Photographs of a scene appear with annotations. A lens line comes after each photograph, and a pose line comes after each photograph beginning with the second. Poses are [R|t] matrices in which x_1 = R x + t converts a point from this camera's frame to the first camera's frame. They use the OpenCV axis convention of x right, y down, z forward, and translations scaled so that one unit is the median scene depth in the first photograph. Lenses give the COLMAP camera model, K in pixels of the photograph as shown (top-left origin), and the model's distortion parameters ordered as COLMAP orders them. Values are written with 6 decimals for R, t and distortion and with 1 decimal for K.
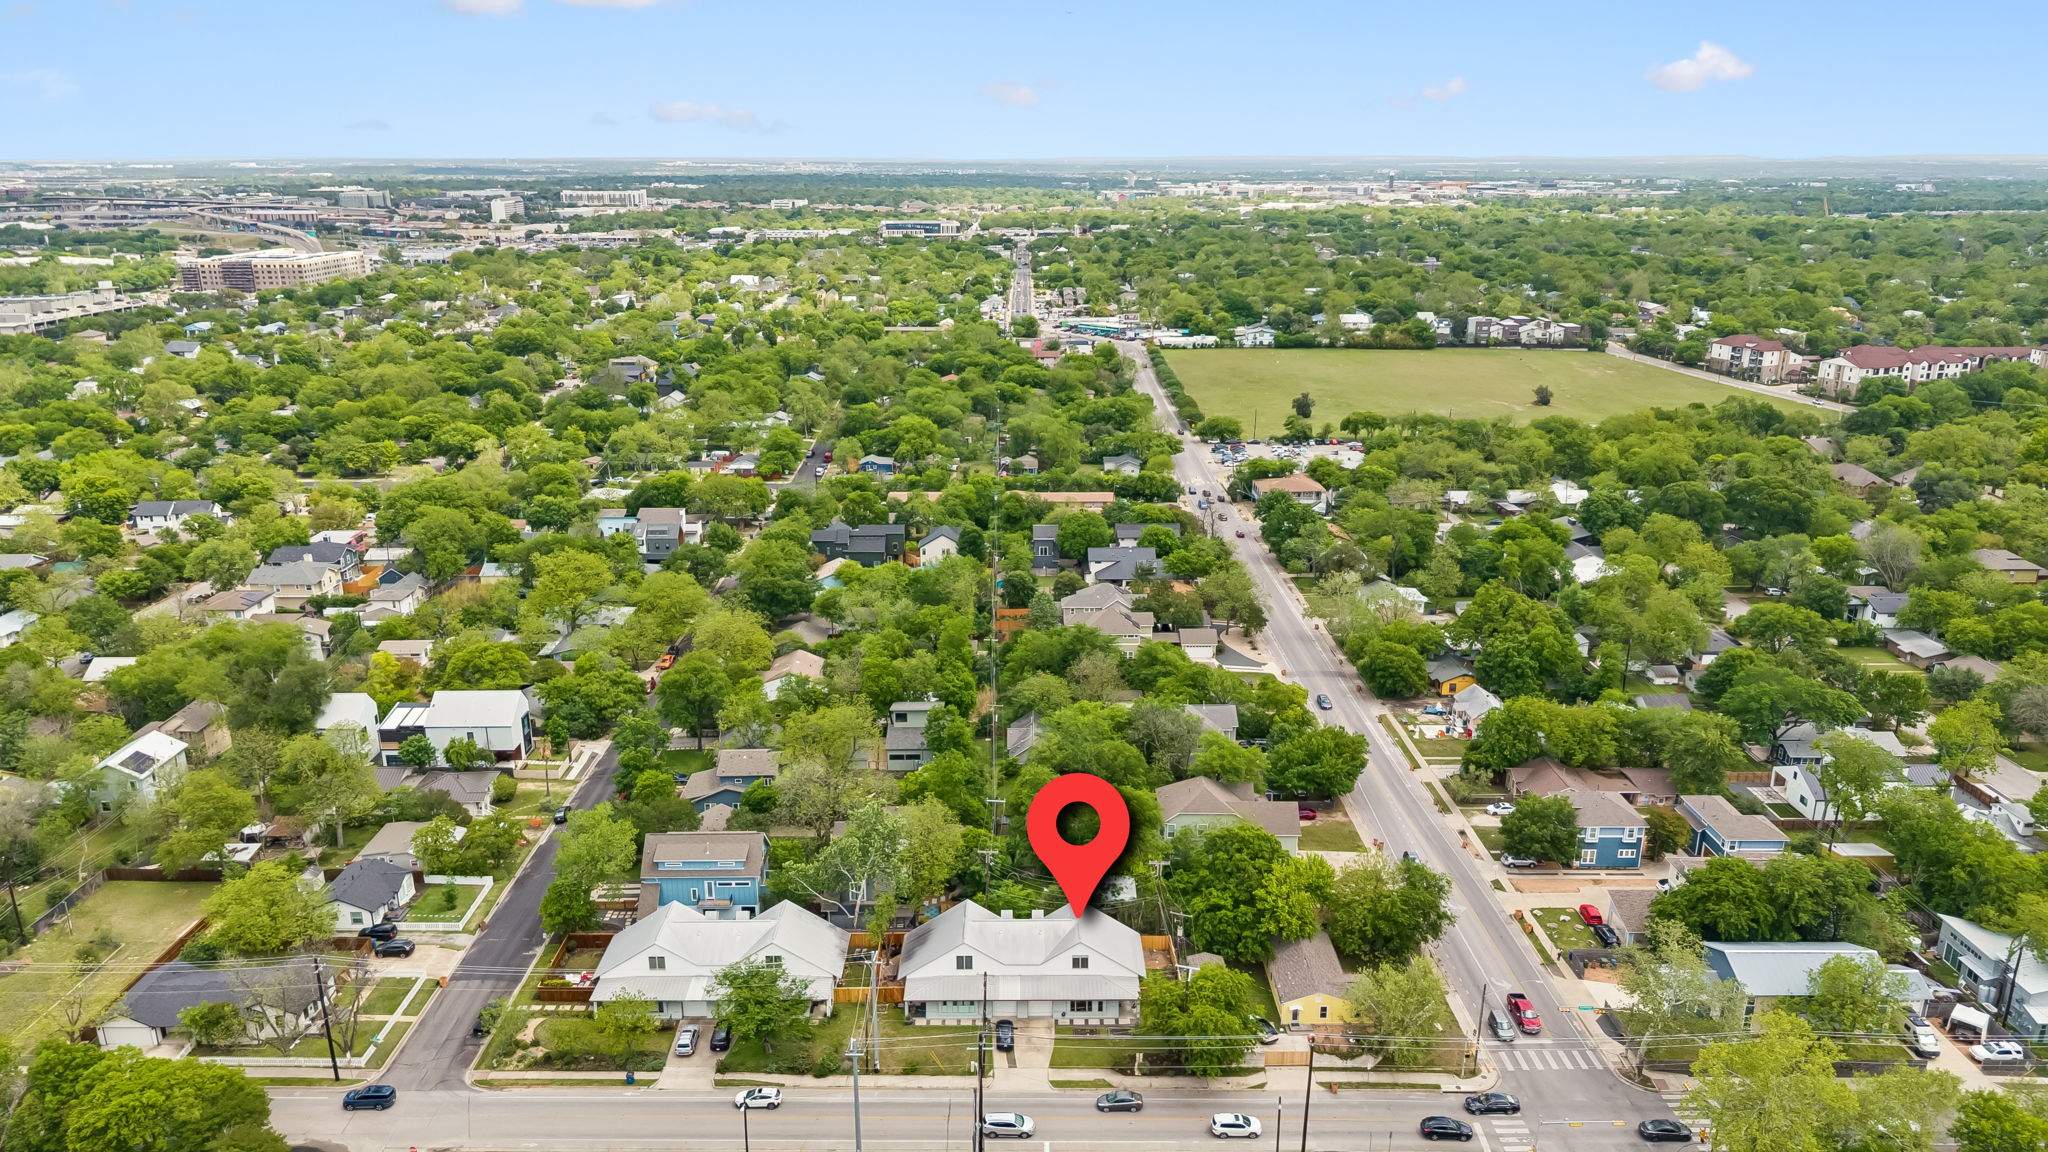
lens RADIAL K [[1390.3, 0, 1024.0], [0, 1390.3, 576.0], [0, 0, 1]] dist [0.007119, -0.000004]
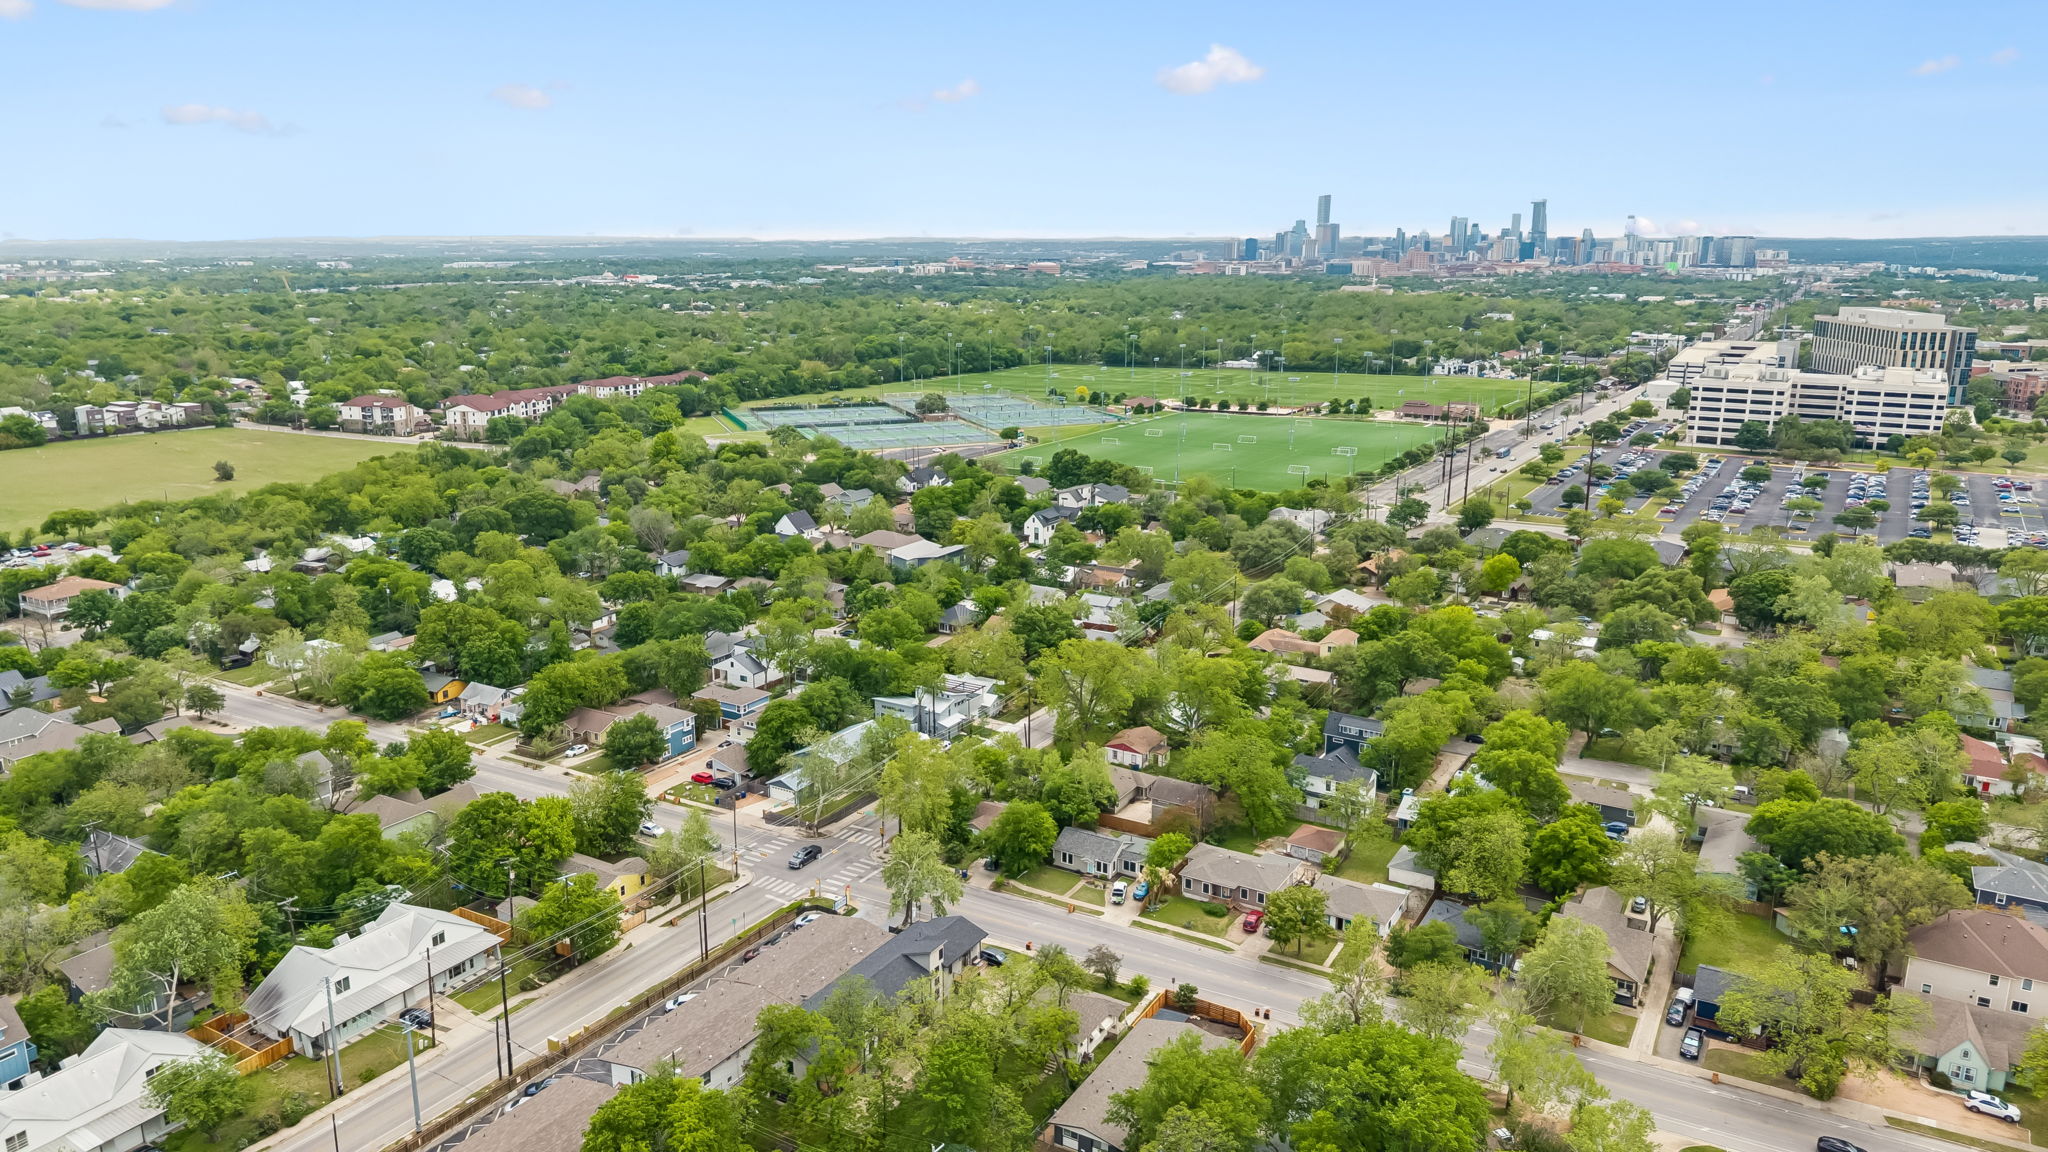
lens RADIAL K [[1390.3, 0, 1024.0], [0, 1390.3, 576.0], [0, 0, 1]] dist [0.007119, -0.000004]
pose [[0.524143, -0.203140, 0.827048, -0.372535], [0.246555, 0.965742, 0.080951, 0.010584], [-0.815159, 0.161483, 0.556272, -0.045885]]
